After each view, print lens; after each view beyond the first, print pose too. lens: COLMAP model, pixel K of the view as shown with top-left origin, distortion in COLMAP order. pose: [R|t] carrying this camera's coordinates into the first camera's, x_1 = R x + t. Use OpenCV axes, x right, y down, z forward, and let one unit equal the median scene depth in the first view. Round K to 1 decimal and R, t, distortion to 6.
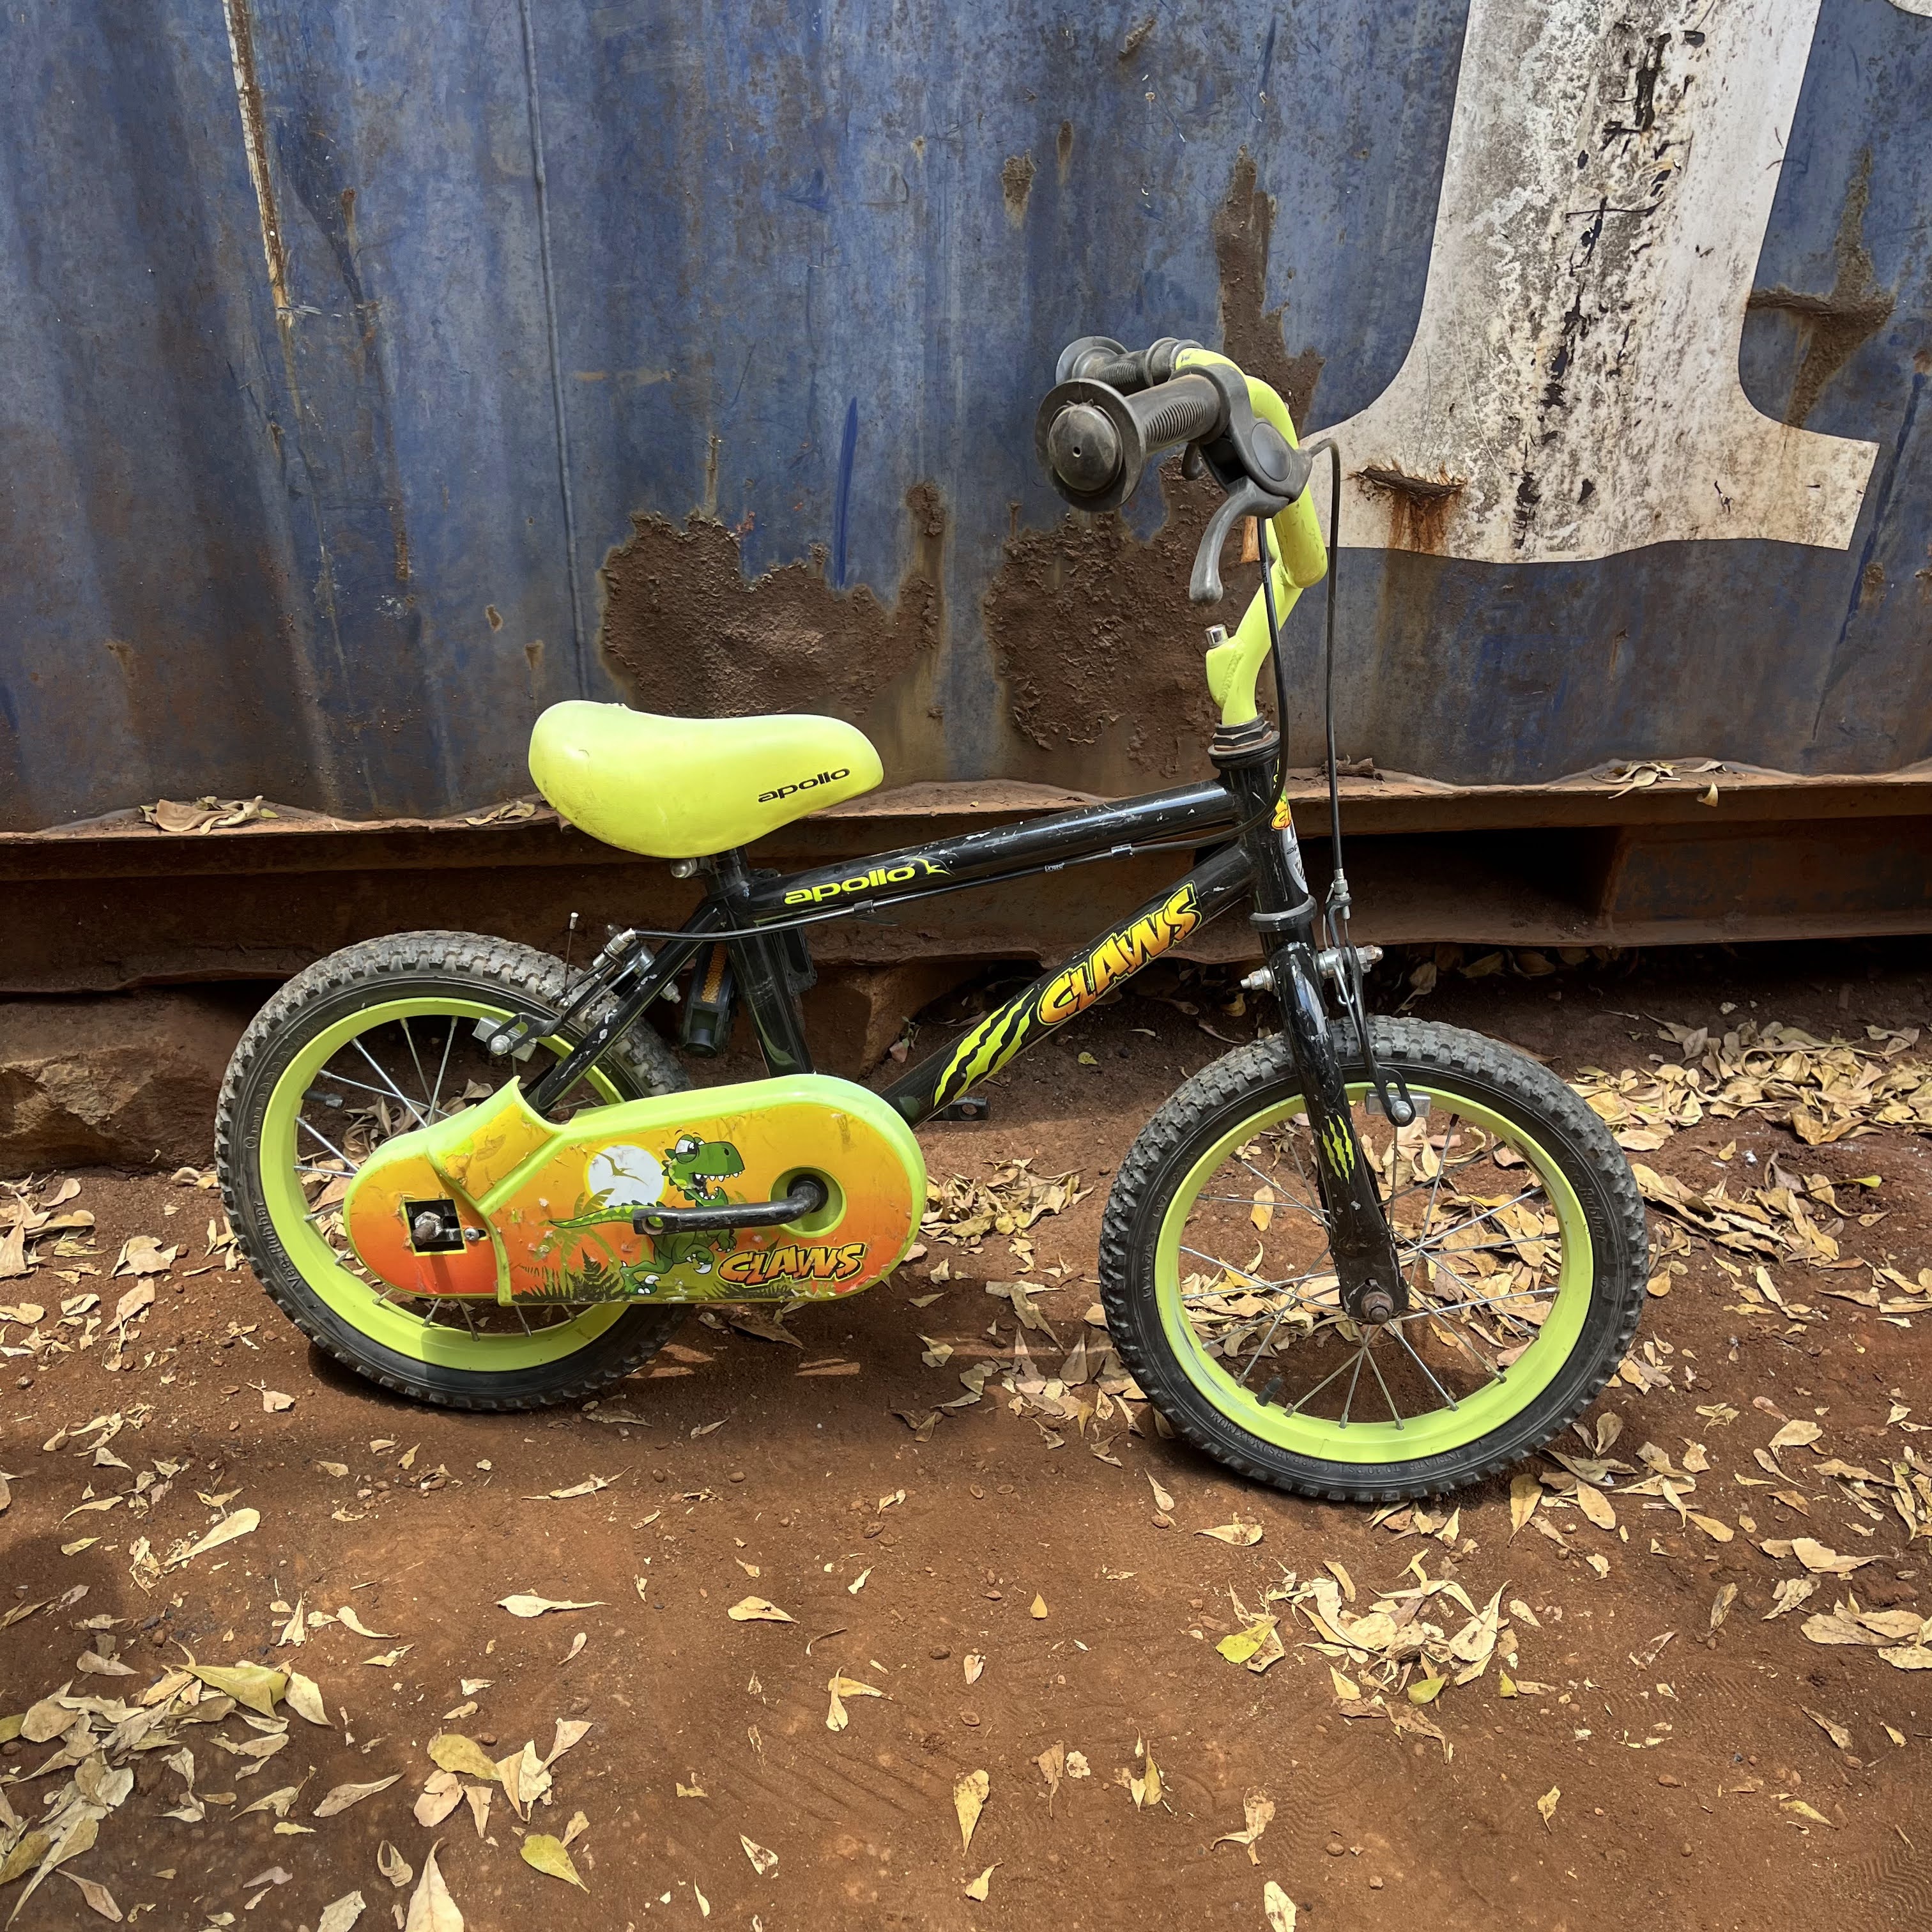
lens RADIAL K [[1977.3, 0, 962.7], [0, 1977.3, 956.5], [0, 0, 1]] dist [0.024586, 0.000000]
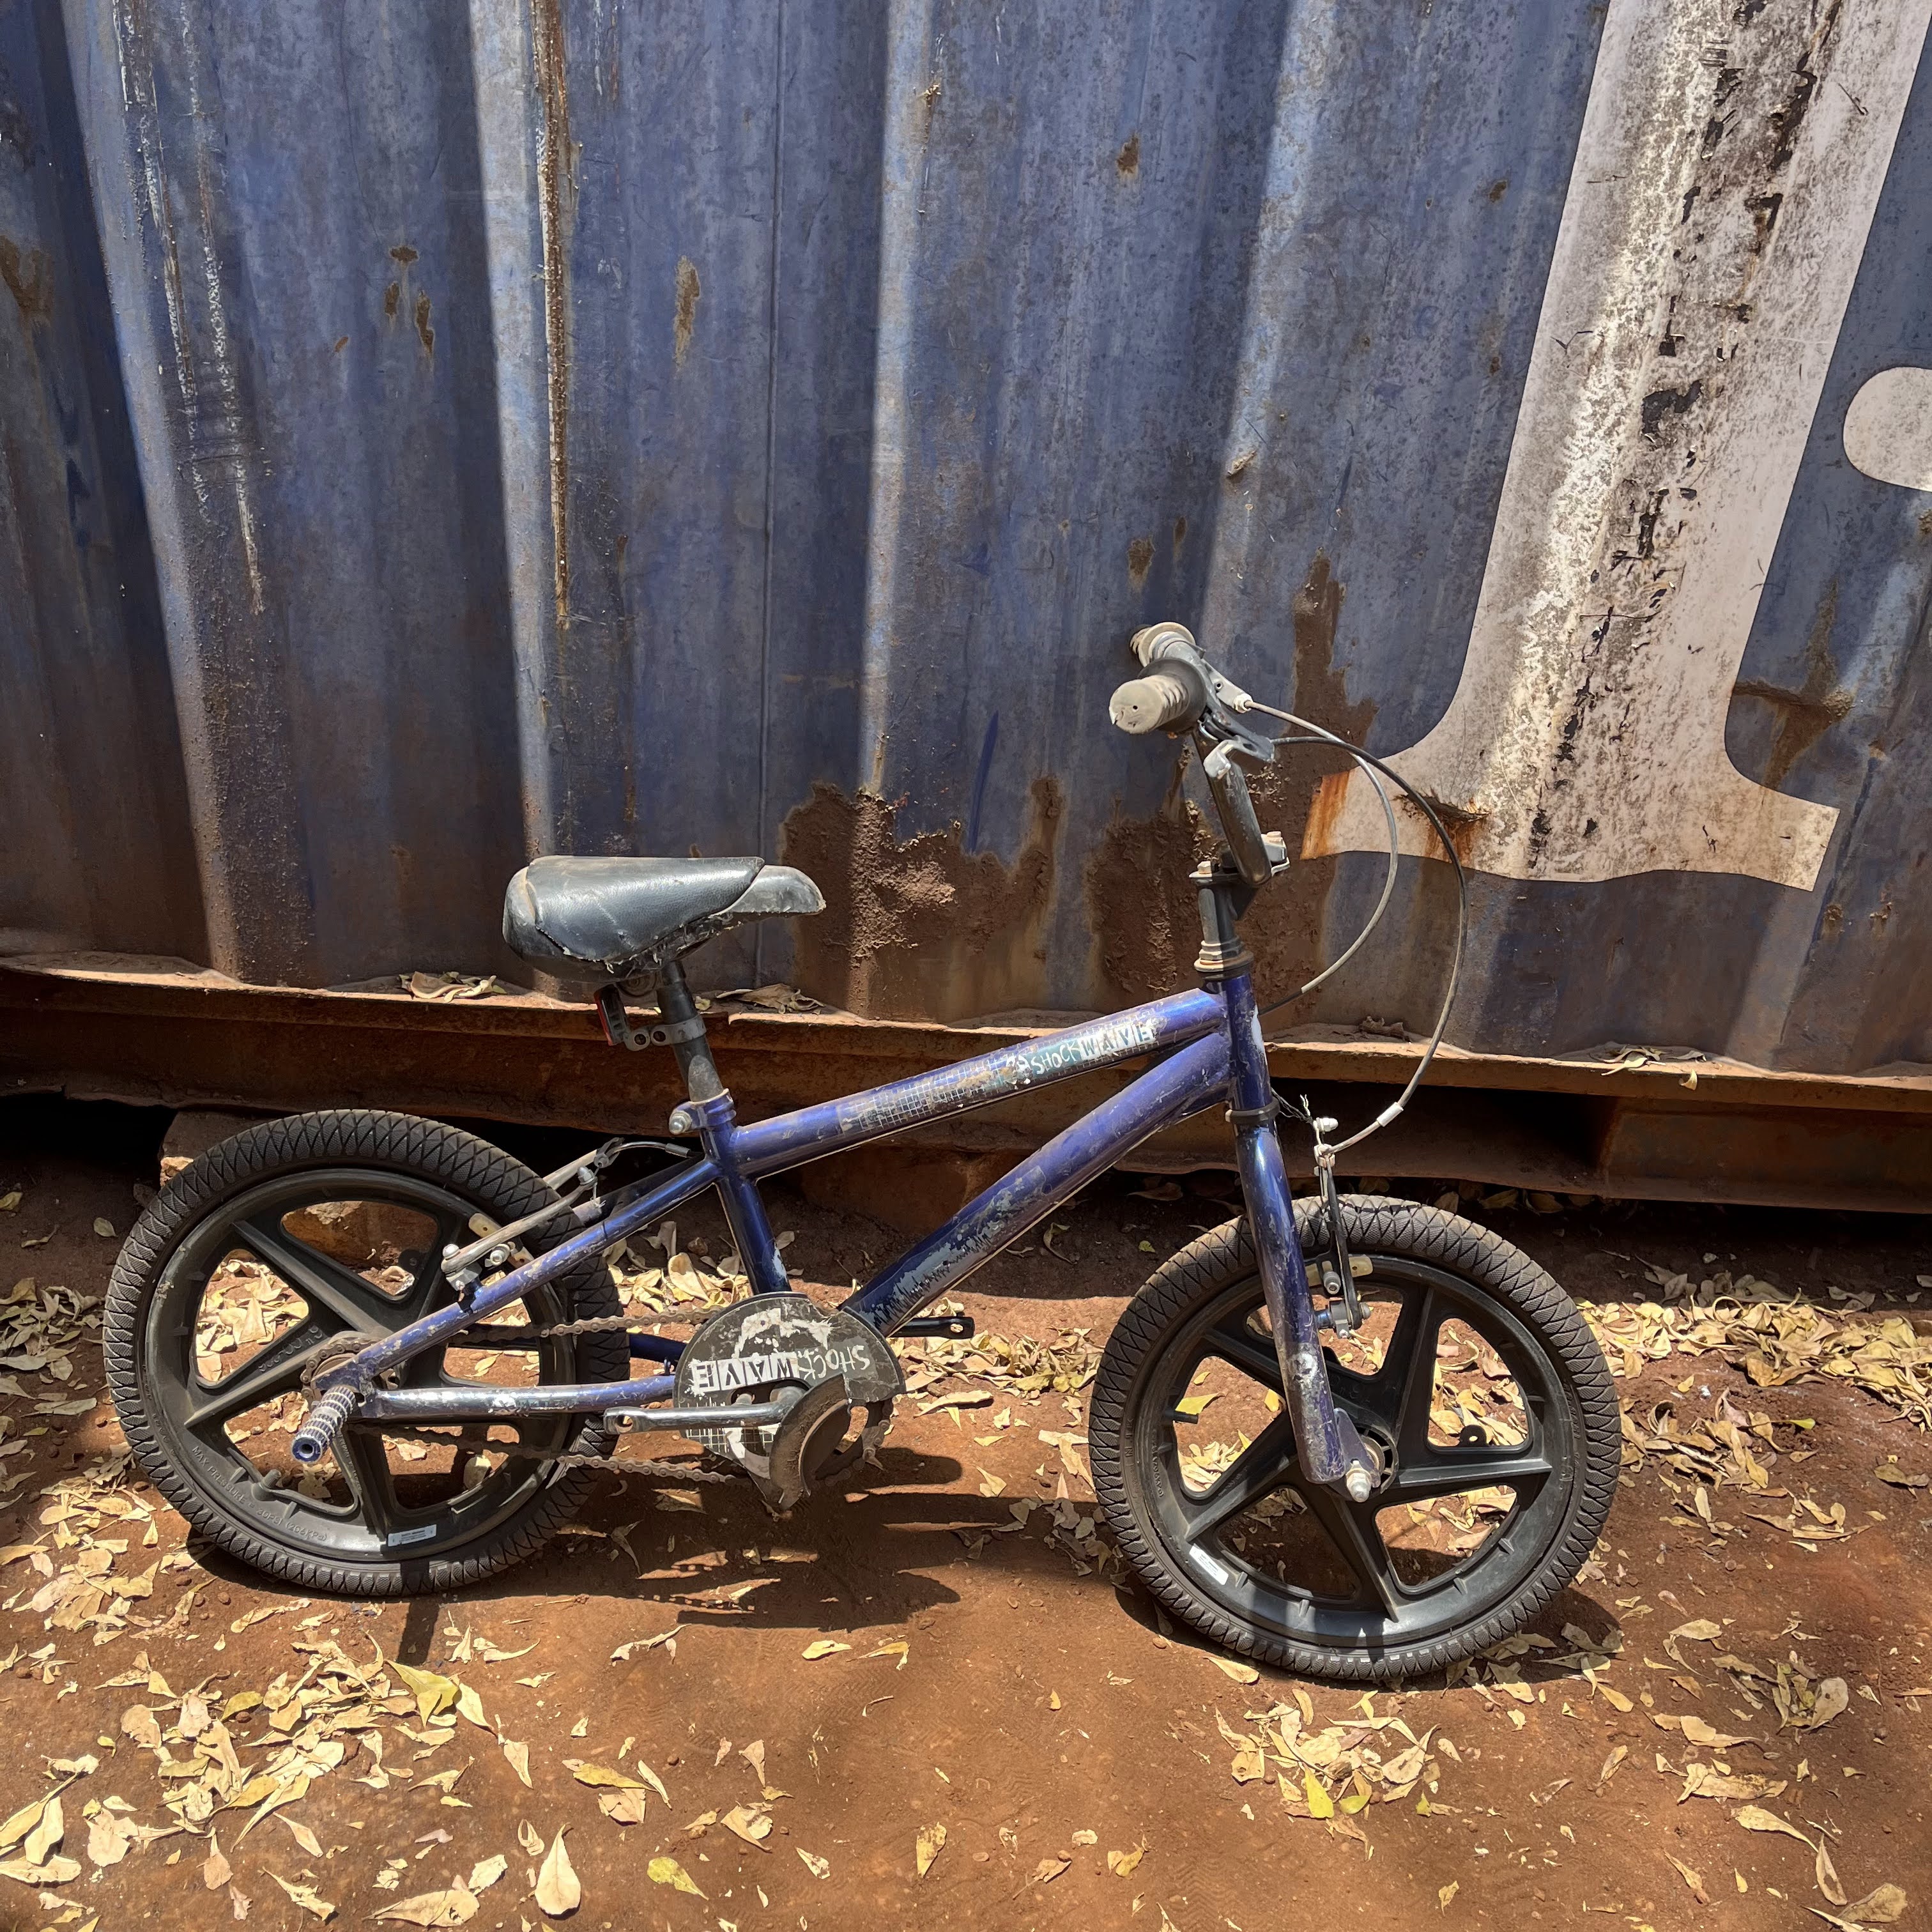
lens RADIAL K [[1977.3, 0, 970.8], [0, 1977.3, 986.0], [0, 0, 1]] dist [0.024586, 0.000000]
pose [[0.994051, 0.091547, -0.059012, 0.018382], [-0.094566, 0.994233, -0.050578, -0.042666], [0.054041, 0.055857, 0.996975, -0.236458]]
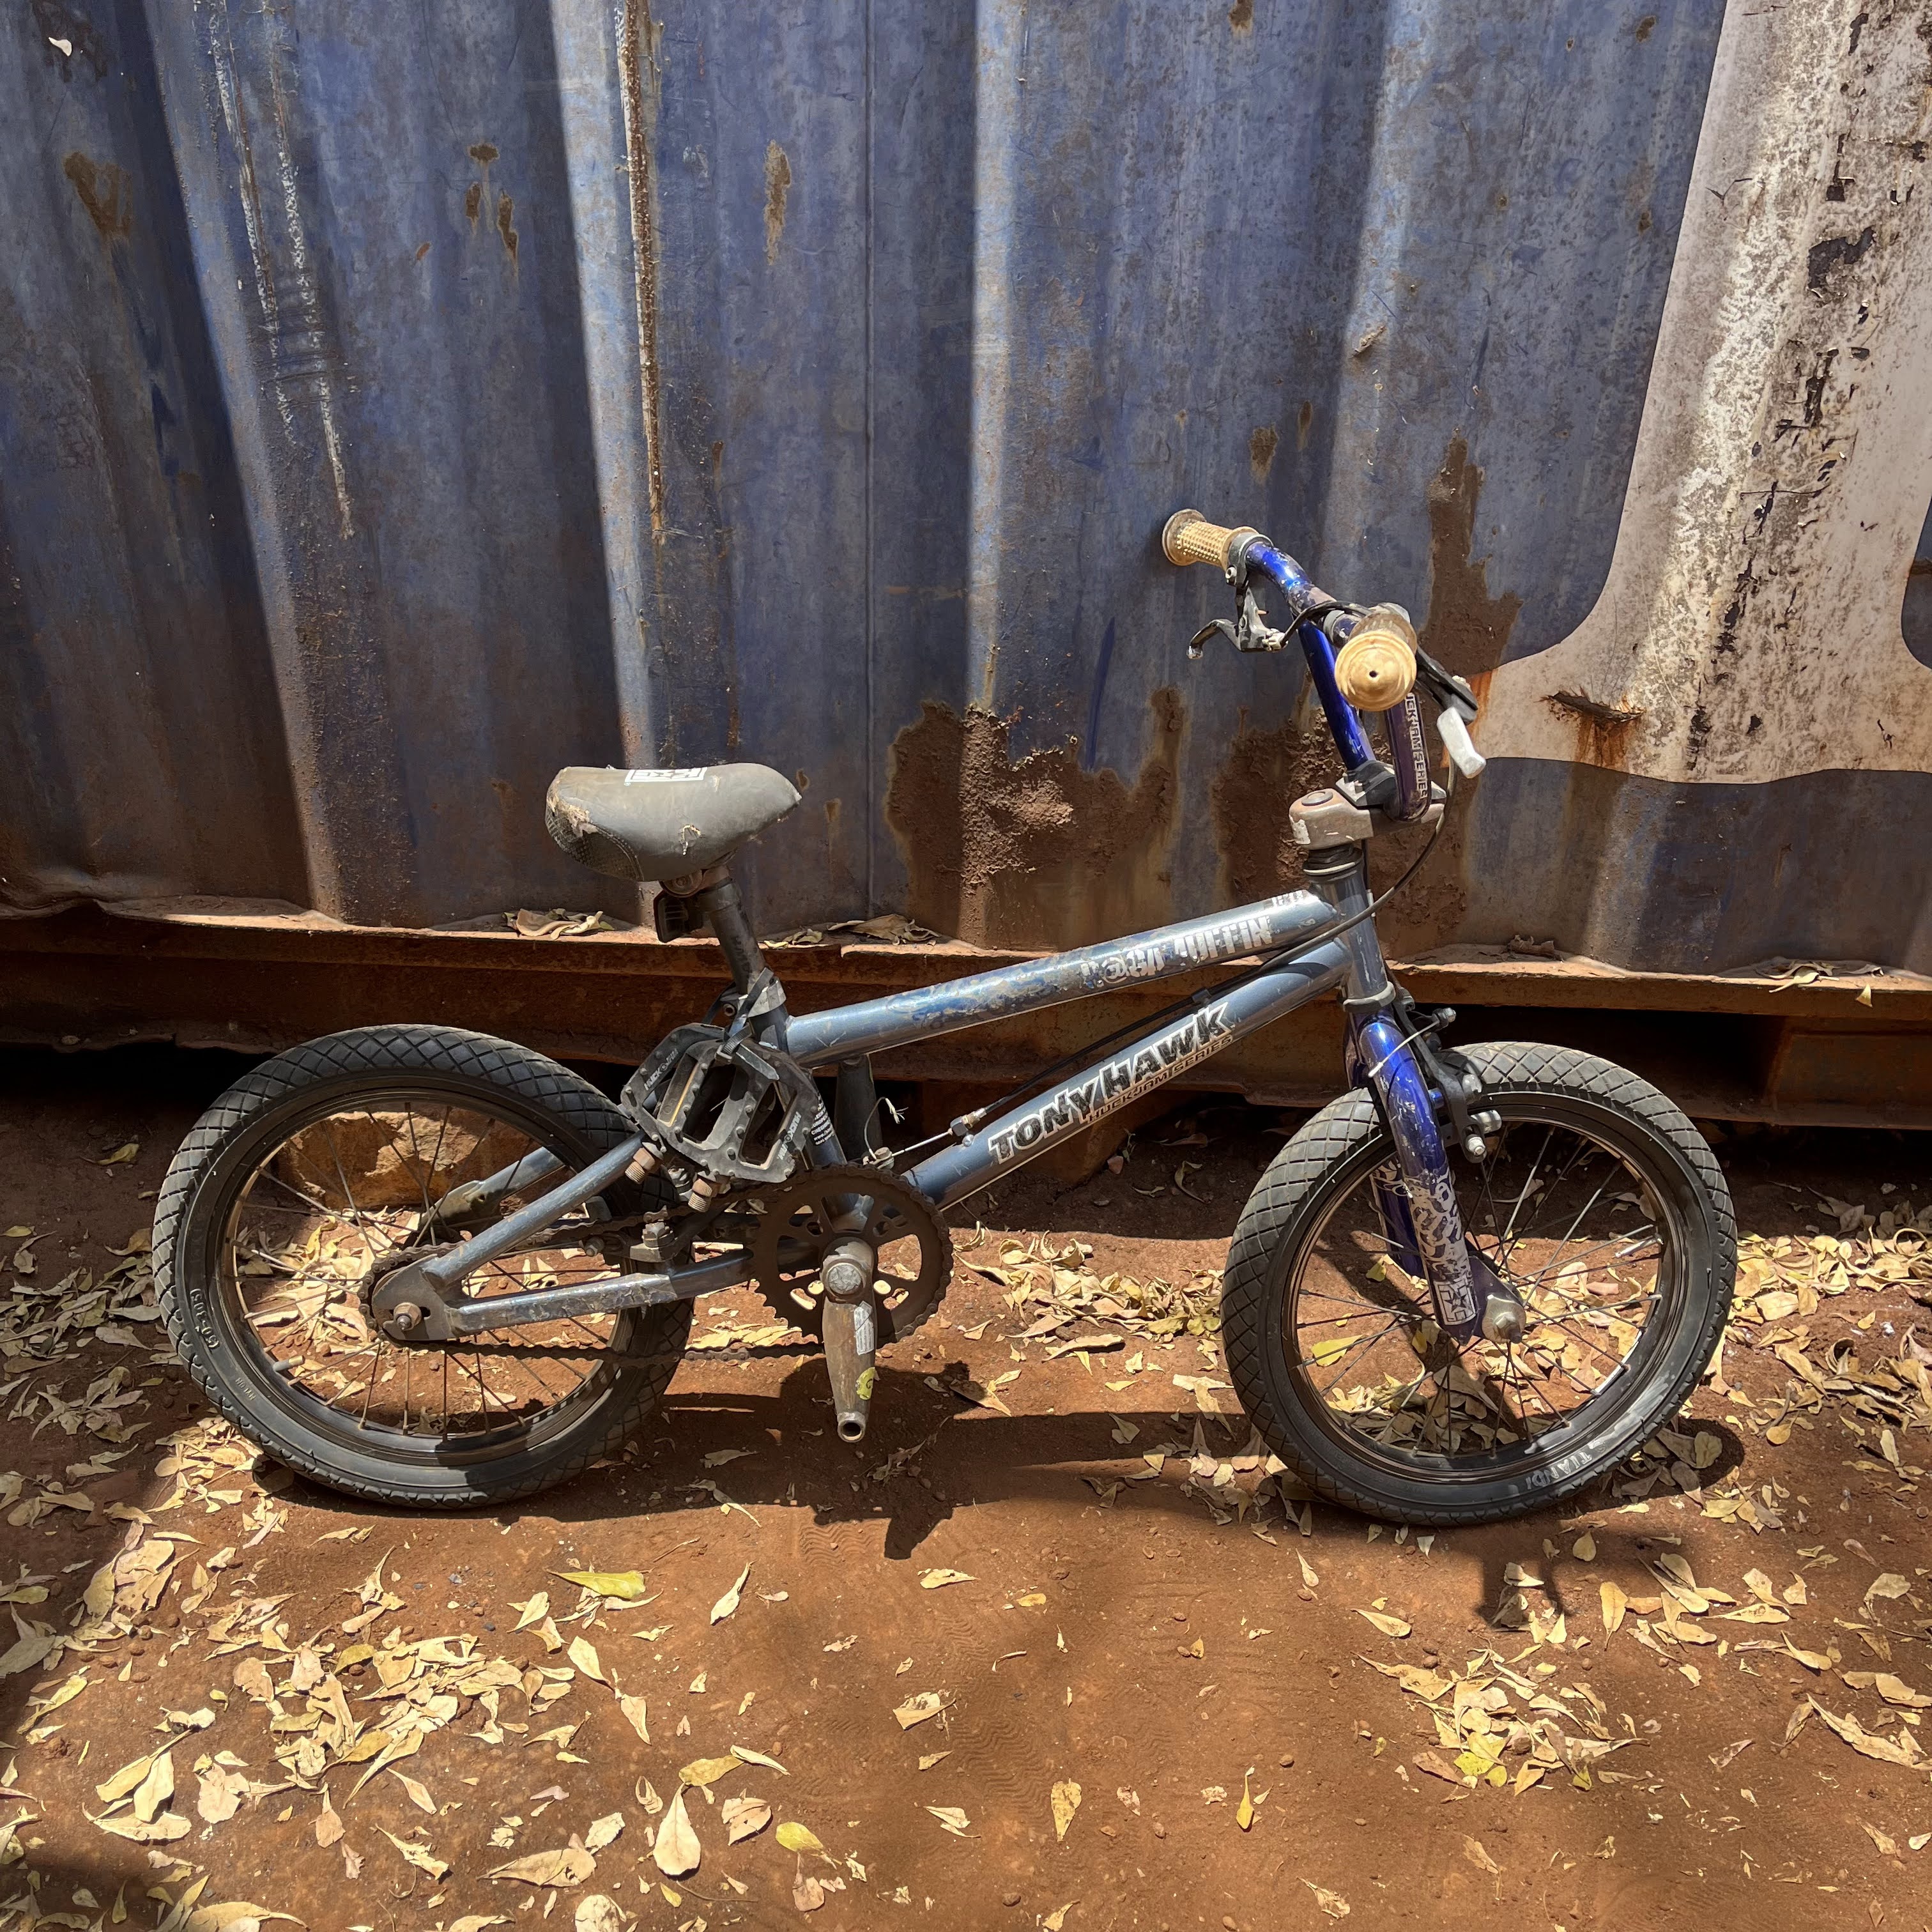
lens RADIAL K [[1977.3, 0, 983.0], [0, 1977.3, 972.4], [0, 0, 1]] dist [0.024586, 0.000000]
pose [[0.990399, 0.072187, -0.117894, 0.022952], [-0.076669, 0.996479, -0.033929, -0.022225], [0.115029, 0.042642, 0.992446, -0.177610]]
